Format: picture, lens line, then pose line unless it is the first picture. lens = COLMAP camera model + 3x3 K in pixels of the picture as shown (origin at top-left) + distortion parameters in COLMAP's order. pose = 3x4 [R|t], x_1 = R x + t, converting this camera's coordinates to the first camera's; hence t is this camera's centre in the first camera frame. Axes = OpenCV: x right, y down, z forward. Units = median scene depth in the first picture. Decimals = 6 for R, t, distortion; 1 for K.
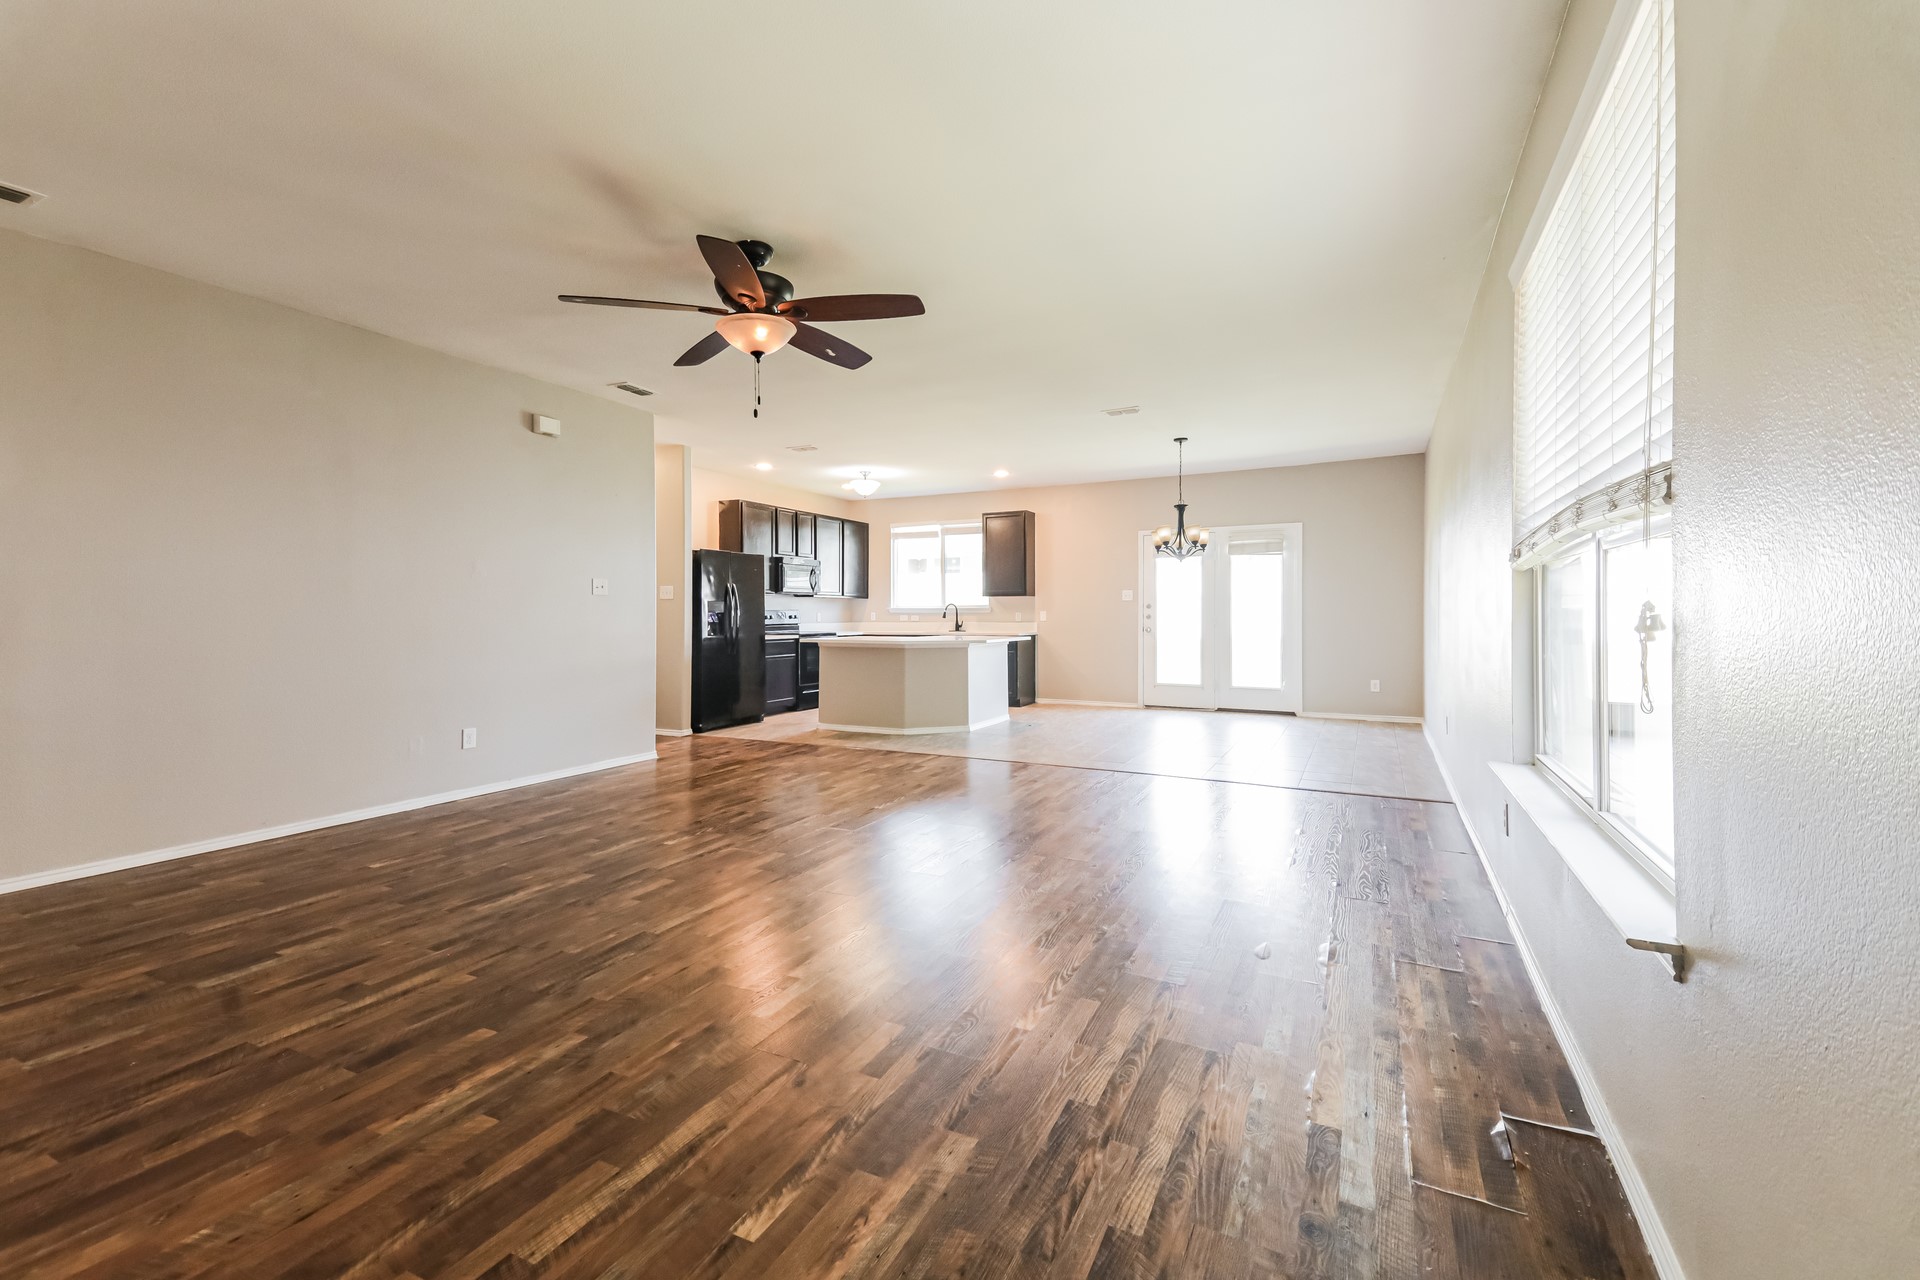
lens RADIAL K [[826.7, 0, 970.6], [0, 826.7, 609.0], [0, 0, 1]] dist [0.059823, -0.008087]
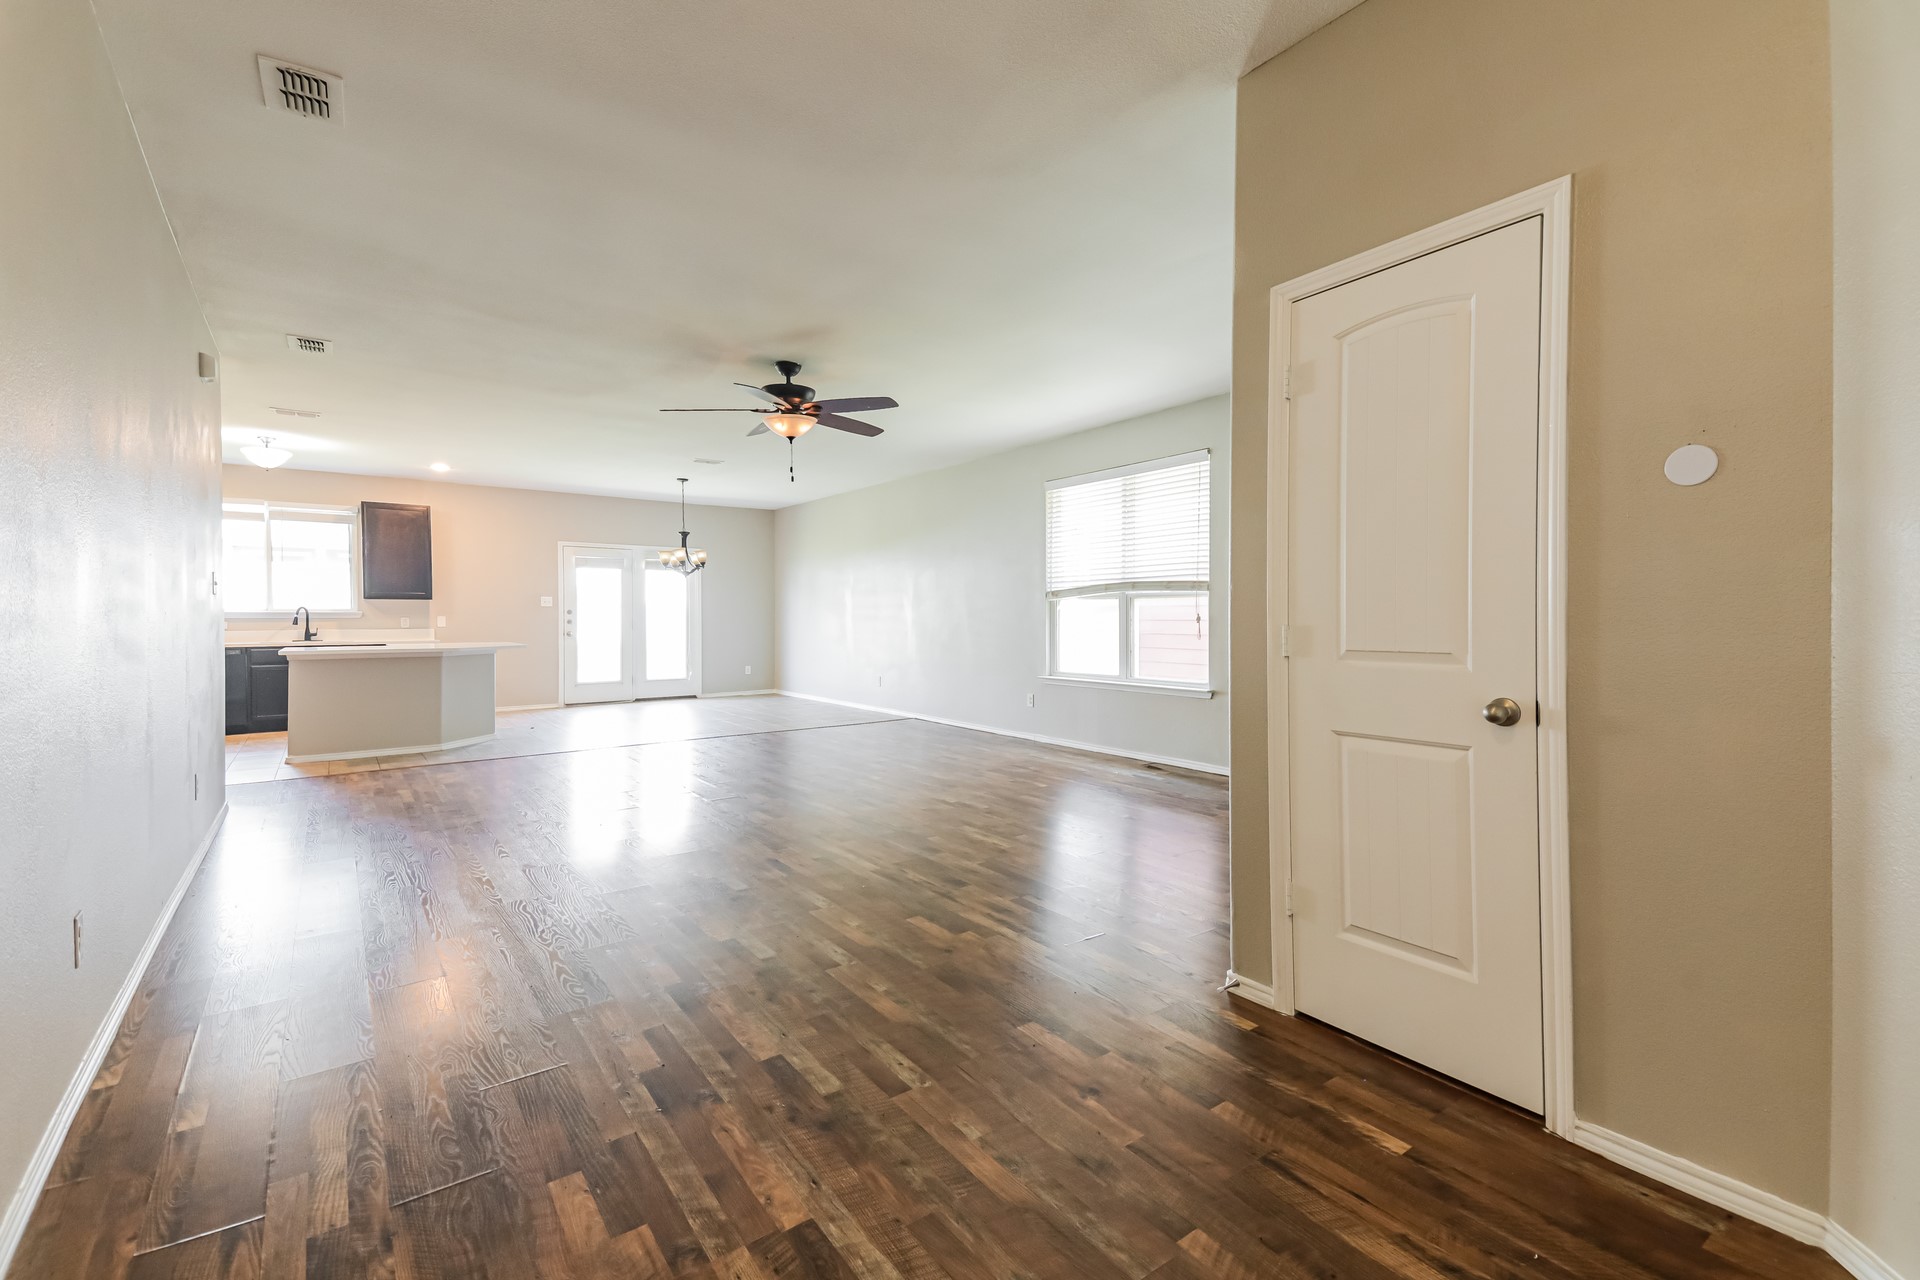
lens RADIAL K [[826.7, 0, 998.4], [0, 826.7, 616.8], [0, 0, 1]] dist [0.059823, -0.008087]
pose [[0.436486, 0.000925, 0.899711, -0.561000], [-0.002928, 0.999996, 0.000392, 0.000824], [-0.899707, -0.002805, 0.436486, 0.018048]]
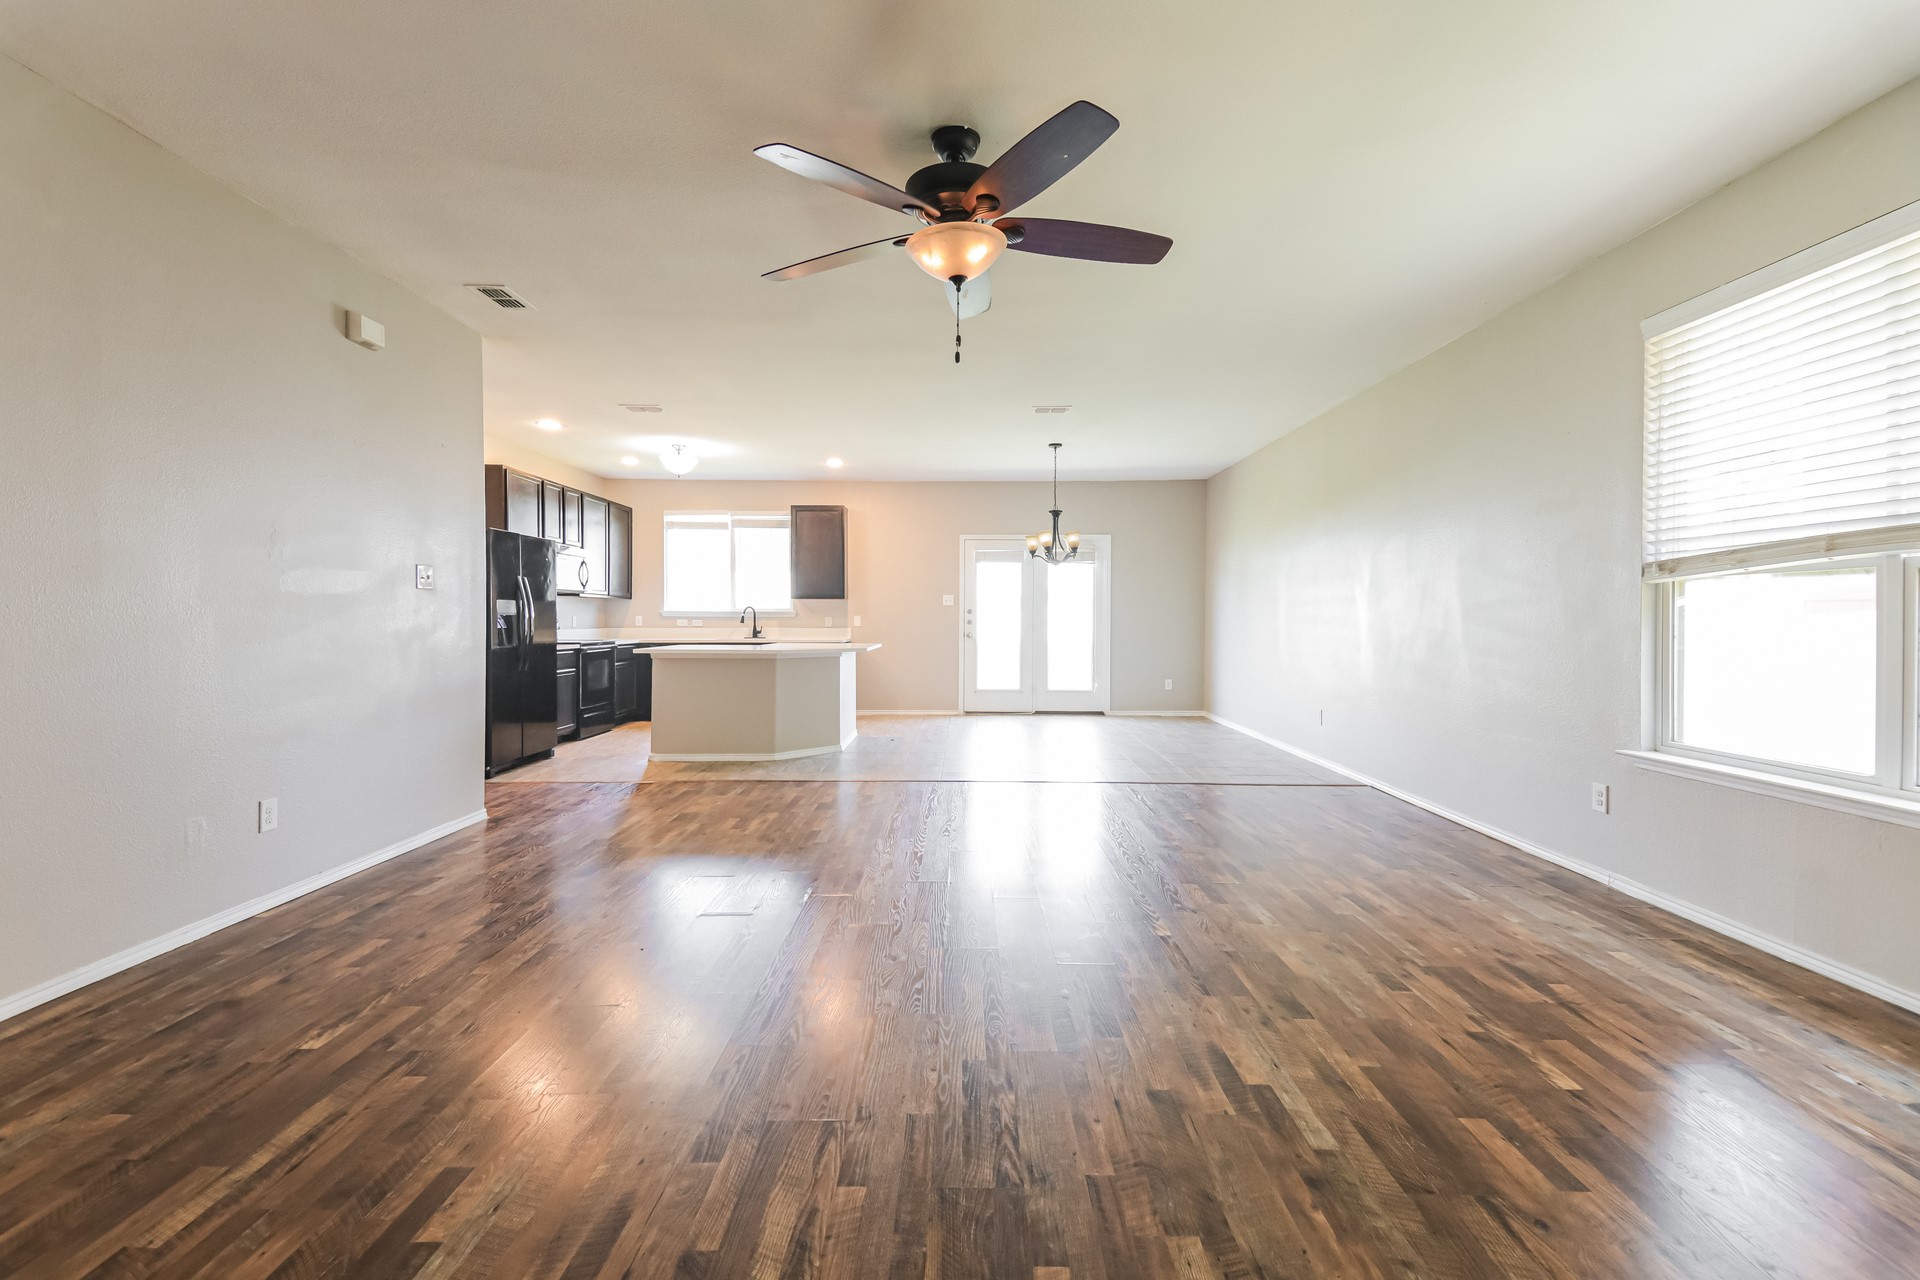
lens RADIAL K [[826.7, 0, 964.4], [0, 826.7, 634.5], [0, 0, 1]] dist [0.059823, -0.008087]
pose [[0.899570, -0.004289, 0.436756, -0.235706], [-0.006643, 0.999702, 0.023501, 0.000780], [-0.436726, -0.024042, 0.899273, 0.121260]]
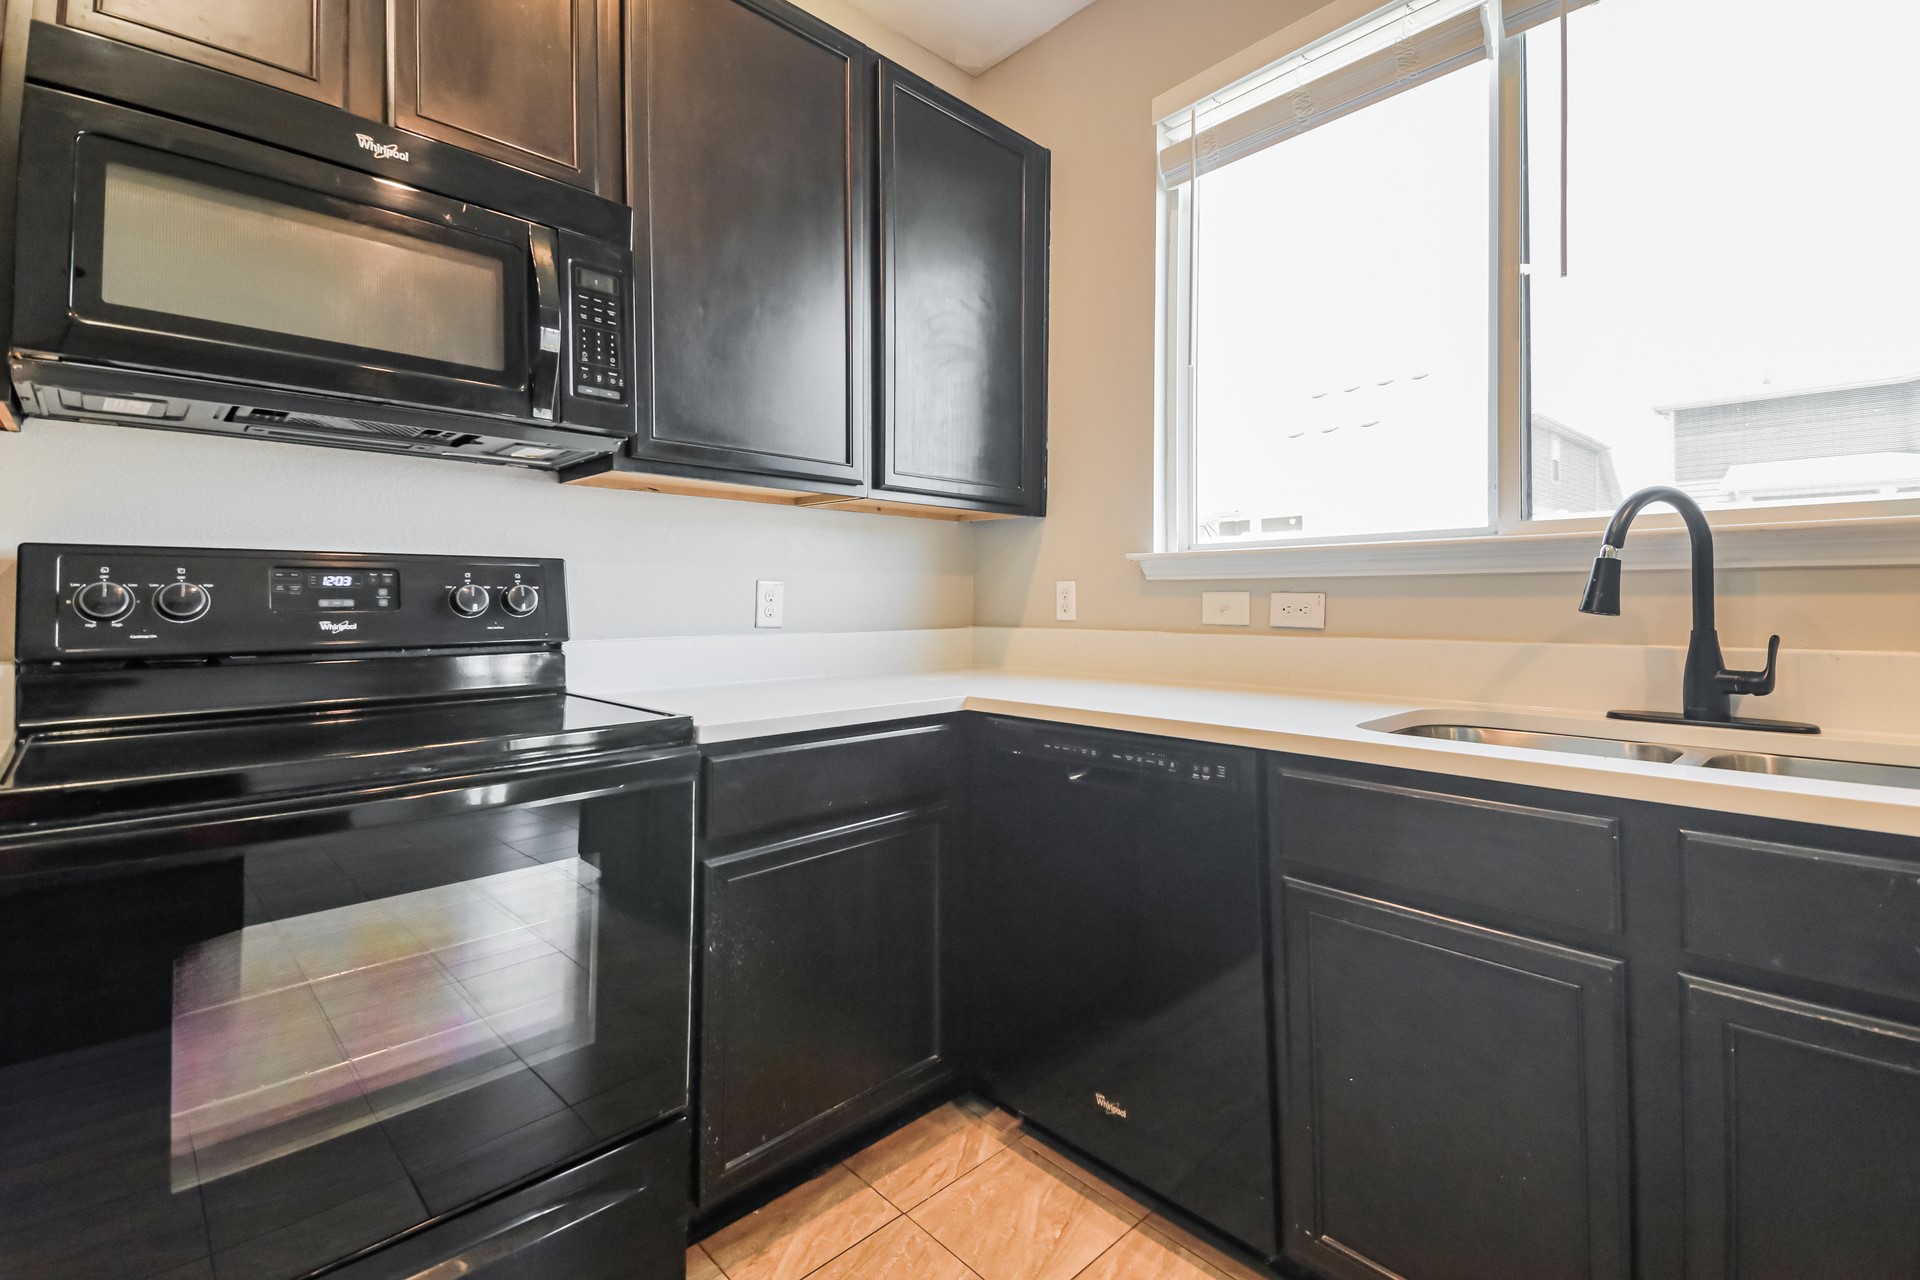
lens RADIAL K [[826.7, 0, 968.8], [0, 826.7, 596.3], [0, 0, 1]] dist [0.059823, -0.008087]
pose [[0.932848, -0.001310, -0.360269, -0.082366], [0.000821, 0.999999, -0.001510, 0.009952], [0.360270, 0.001113, 0.932847, 0.990186]]
